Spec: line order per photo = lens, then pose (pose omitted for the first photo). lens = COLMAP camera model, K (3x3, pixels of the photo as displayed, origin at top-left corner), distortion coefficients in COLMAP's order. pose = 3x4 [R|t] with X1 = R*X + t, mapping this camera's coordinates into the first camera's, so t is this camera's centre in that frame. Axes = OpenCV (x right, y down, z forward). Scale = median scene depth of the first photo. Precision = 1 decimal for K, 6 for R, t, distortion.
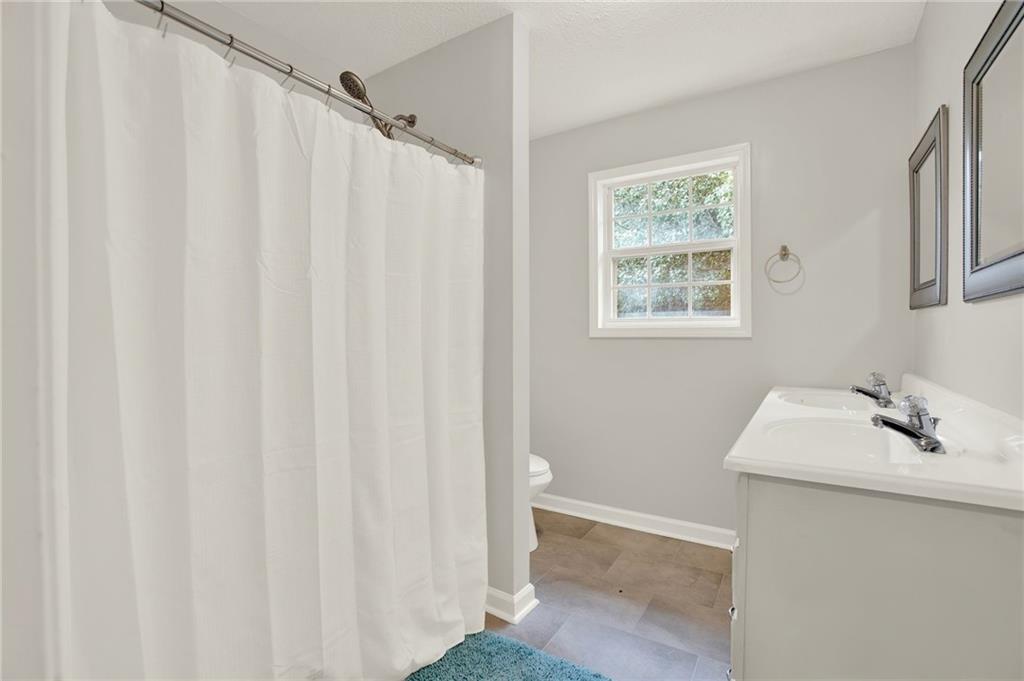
lens RADIAL K [[465.0, 0, 512.0], [0, 465.0, 340.5], [0, 0, 1]] dist [-0.051343, 0.006718]
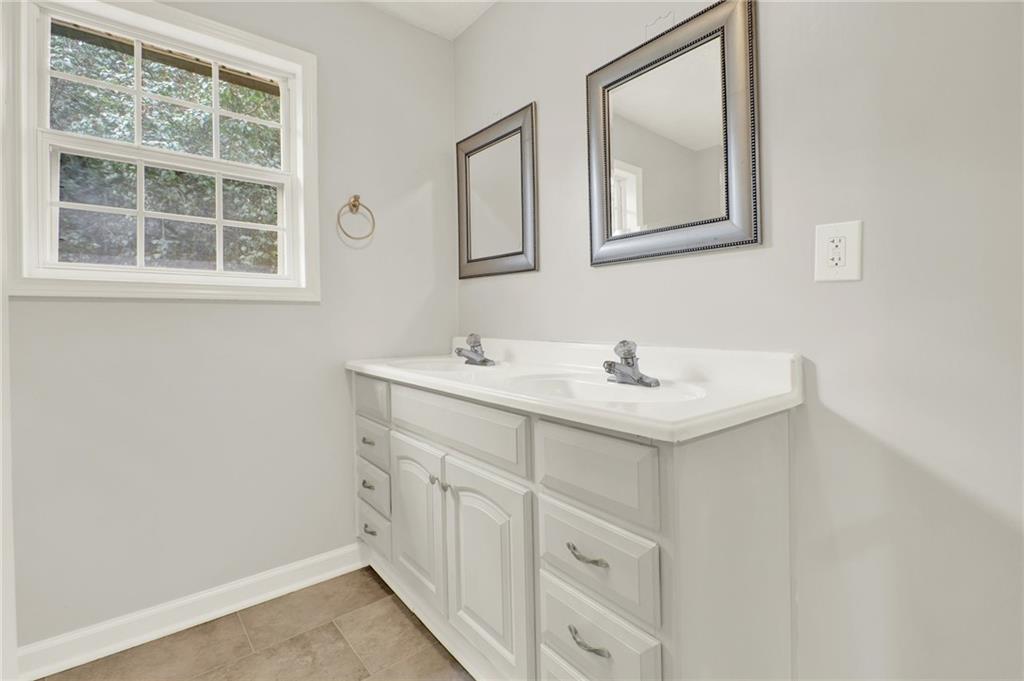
lens RADIAL K [[464.7, 0, 515.0], [0, 464.7, 317.3], [0, 0, 1]] dist [-0.002575, -0.000360]
pose [[0.309735, 0.005430, 0.950807, -0.144605], [0.013834, 0.999852, -0.010217, 0.034756], [-0.950722, 0.016318, 0.309614, 0.450254]]
